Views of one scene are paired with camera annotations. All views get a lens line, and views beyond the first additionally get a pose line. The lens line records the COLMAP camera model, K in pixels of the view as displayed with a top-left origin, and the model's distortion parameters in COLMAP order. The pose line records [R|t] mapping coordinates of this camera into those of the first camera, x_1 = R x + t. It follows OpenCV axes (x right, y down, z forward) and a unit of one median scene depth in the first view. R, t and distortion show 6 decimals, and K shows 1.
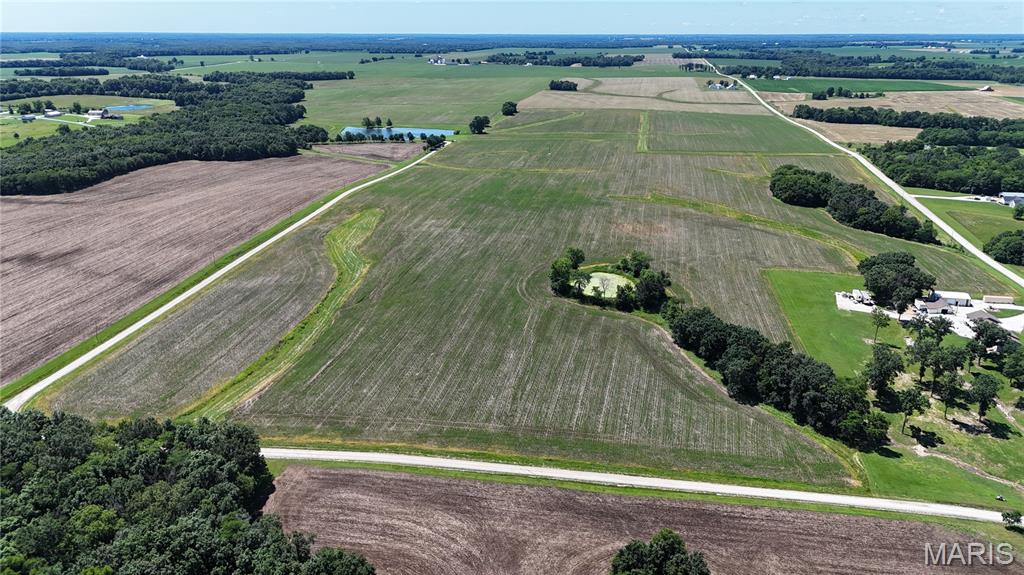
lens RADIAL K [[753.7, 0, 508.6], [0, 753.7, 287.1], [0, 0, 1]] dist [0.078676, -0.089140]
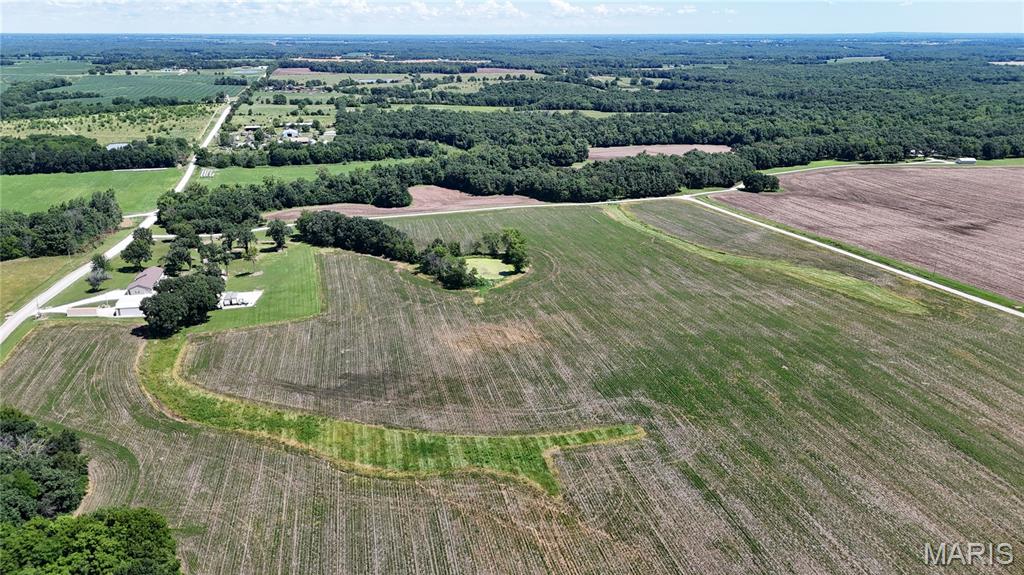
lens RADIAL K [[753.7, 0, 508.6], [0, 753.7, 287.1], [0, 0, 1]] dist [0.078676, -0.089140]
pose [[-0.915624, 0.125682, -0.381885, 0.342312], [-0.130284, 0.805862, 0.577592, -0.408202], [0.380339, 0.578611, -0.721492, 1.231009]]
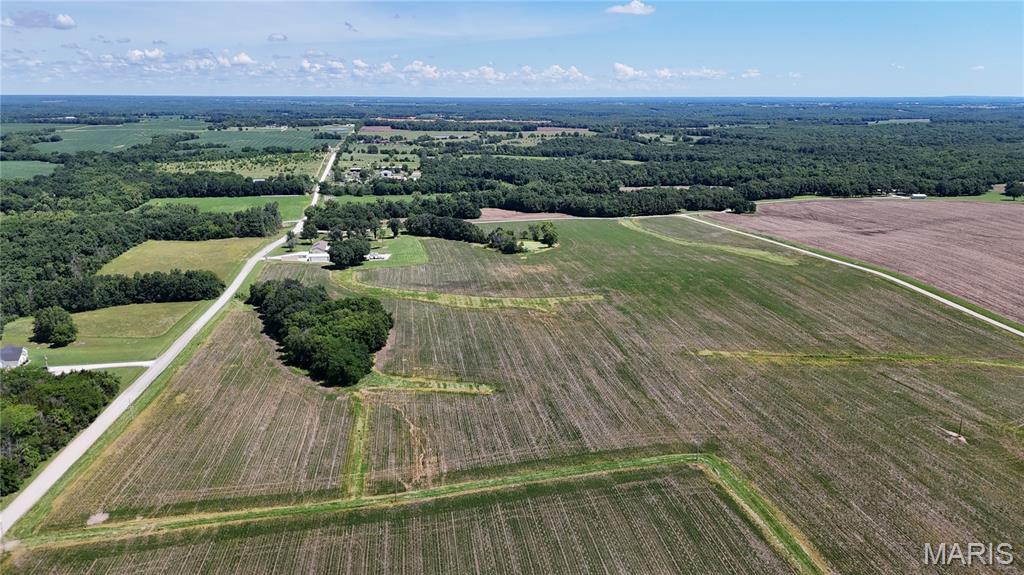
lens RADIAL K [[753.7, 0, 508.6], [0, 753.7, 287.1], [0, 0, 1]] dist [0.078676, -0.089140]
pose [[-0.945273, 0.075560, -0.317411, 0.473454], [-0.108608, 0.844473, 0.524471, -0.532745], [0.307674, 0.530242, -0.790051, 1.596778]]
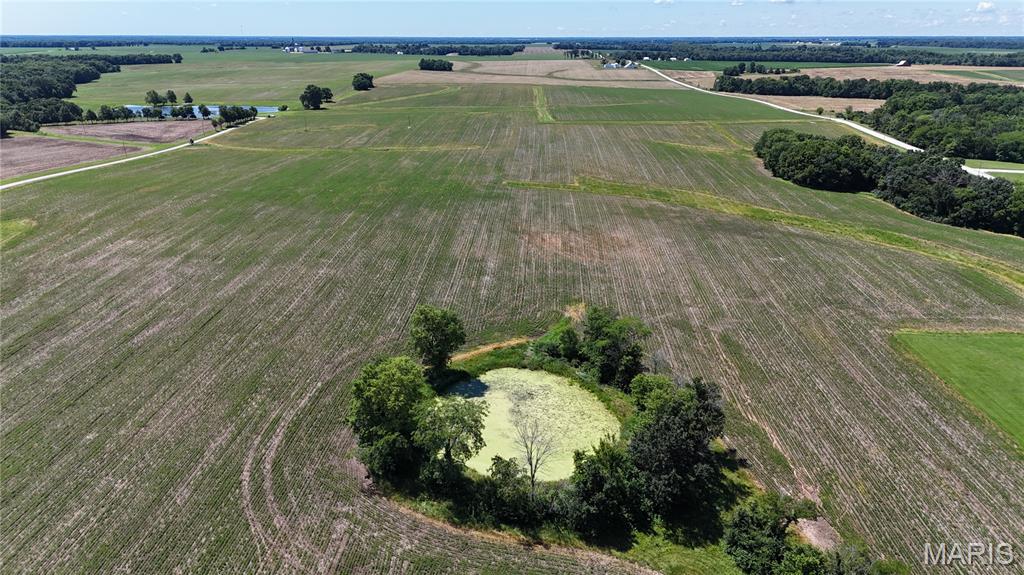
lens RADIAL K [[753.7, 0, 508.6], [0, 753.7, 287.1], [0, 0, 1]] dist [0.078676, -0.089140]
pose [[0.988180, -0.047997, 0.145593, 0.050116], [0.048790, 0.998807, -0.001880, -0.043125], [-0.145329, 0.008962, 0.989343, 0.454654]]
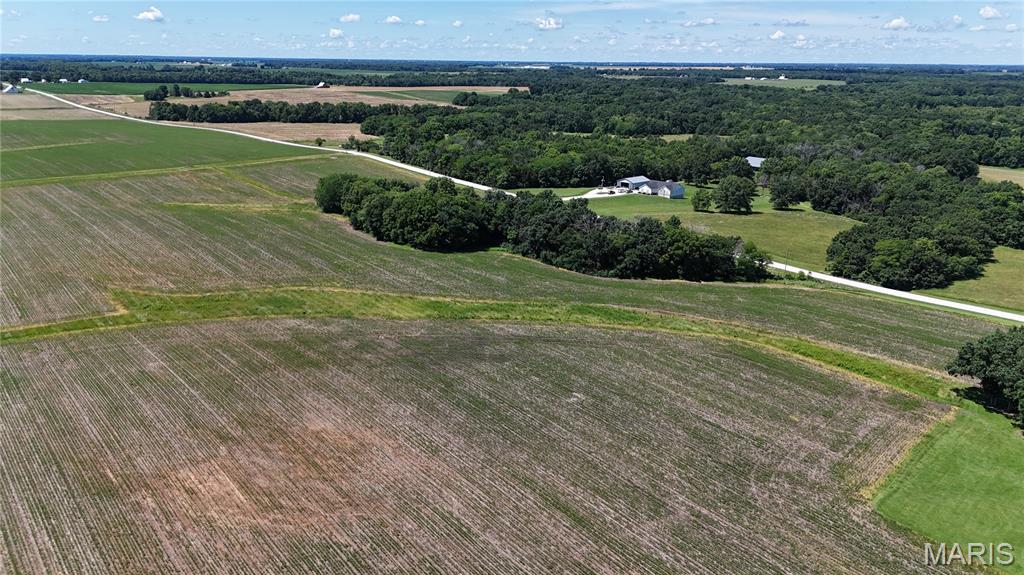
lens RADIAL K [[753.7, 0, 508.6], [0, 753.7, 287.1], [0, 0, 1]] dist [0.078676, -0.089140]
pose [[0.622902, -0.220667, 0.750532, 0.047890], [0.242010, 0.966686, 0.083364, -0.116387], [-0.743925, 0.129708, 0.655554, 0.672949]]
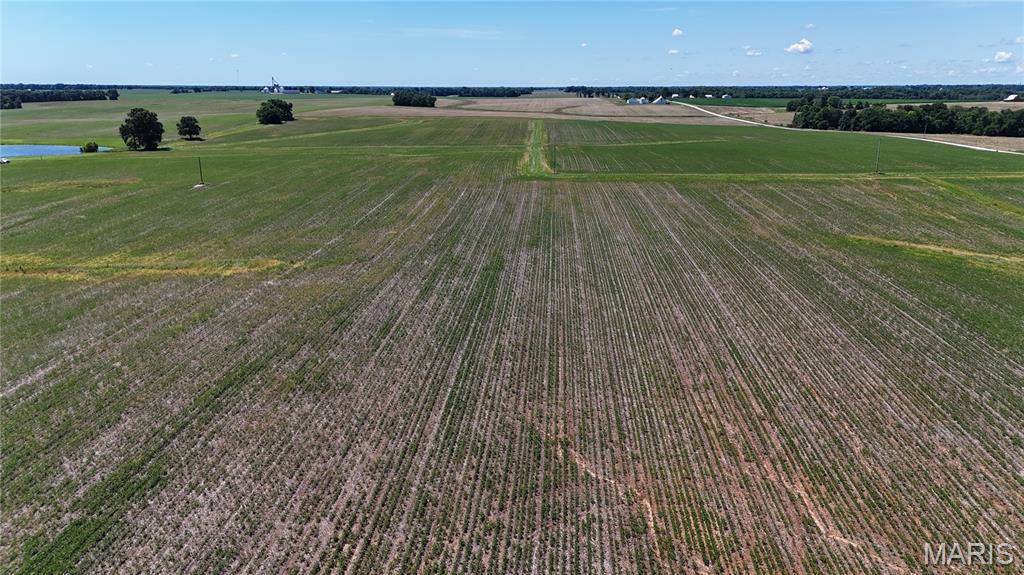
lens RADIAL K [[753.7, 0, 508.6], [0, 753.7, 287.1], [0, 0, 1]] dist [0.078676, -0.089140]
pose [[0.990712, -0.034433, 0.131549, 0.172627], [0.043071, 0.997059, -0.063392, -0.160513], [-0.128979, 0.068469, 0.989281, 0.973353]]
